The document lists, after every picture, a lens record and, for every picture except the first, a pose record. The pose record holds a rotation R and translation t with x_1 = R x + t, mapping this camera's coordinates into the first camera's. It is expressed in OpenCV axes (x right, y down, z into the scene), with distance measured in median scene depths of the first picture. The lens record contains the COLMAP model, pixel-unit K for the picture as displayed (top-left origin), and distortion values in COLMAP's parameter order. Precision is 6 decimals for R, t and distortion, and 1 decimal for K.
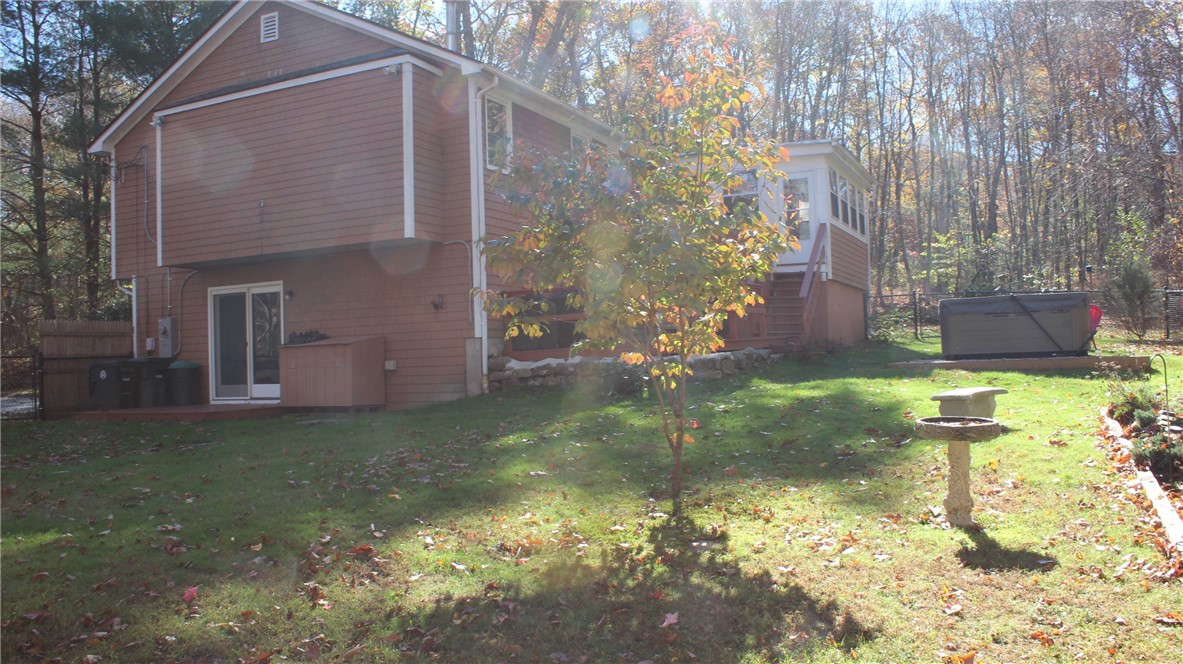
lens RADIAL K [[979.2, 0, 590.5], [0, 979.2, 353.1], [0, 0, 1]] dist [-0.166683, 0.141482]
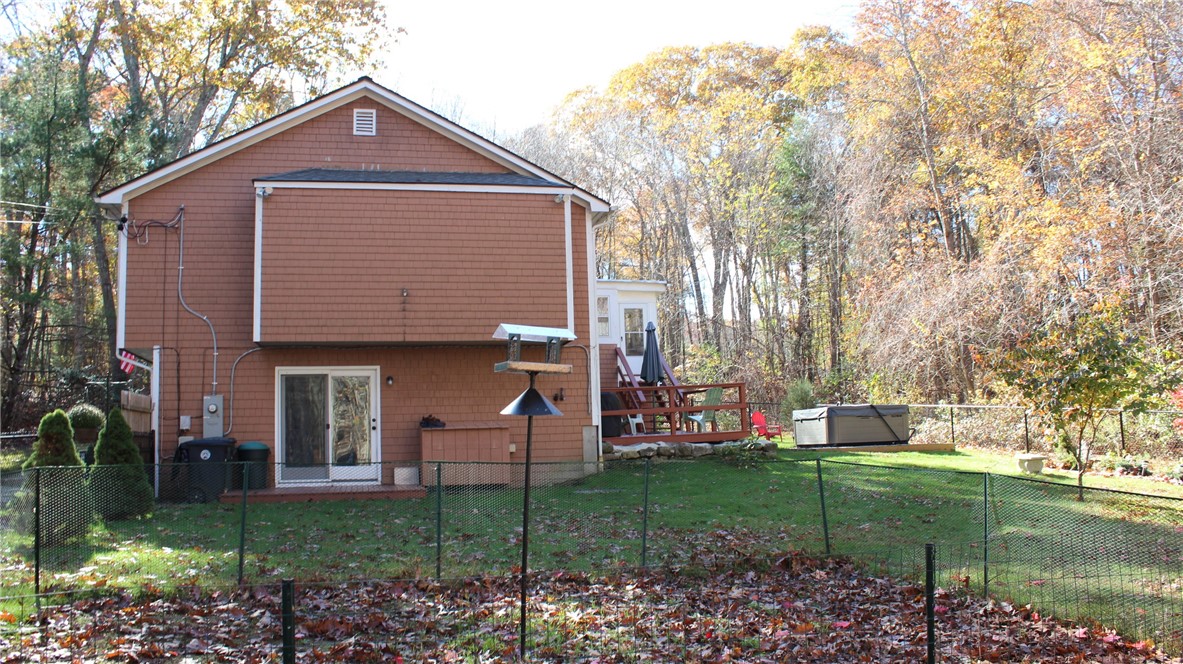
lens RADIAL K [[979.2, 0, 590.5], [0, 979.2, 353.1], [0, 0, 1]] dist [-0.166683, 0.141482]
pose [[0.778852, 0.069737, 0.623319, -0.786051], [-0.002969, 0.994198, -0.107522, 0.022580], [-0.627201, 0.081893, 0.774540, 0.044633]]
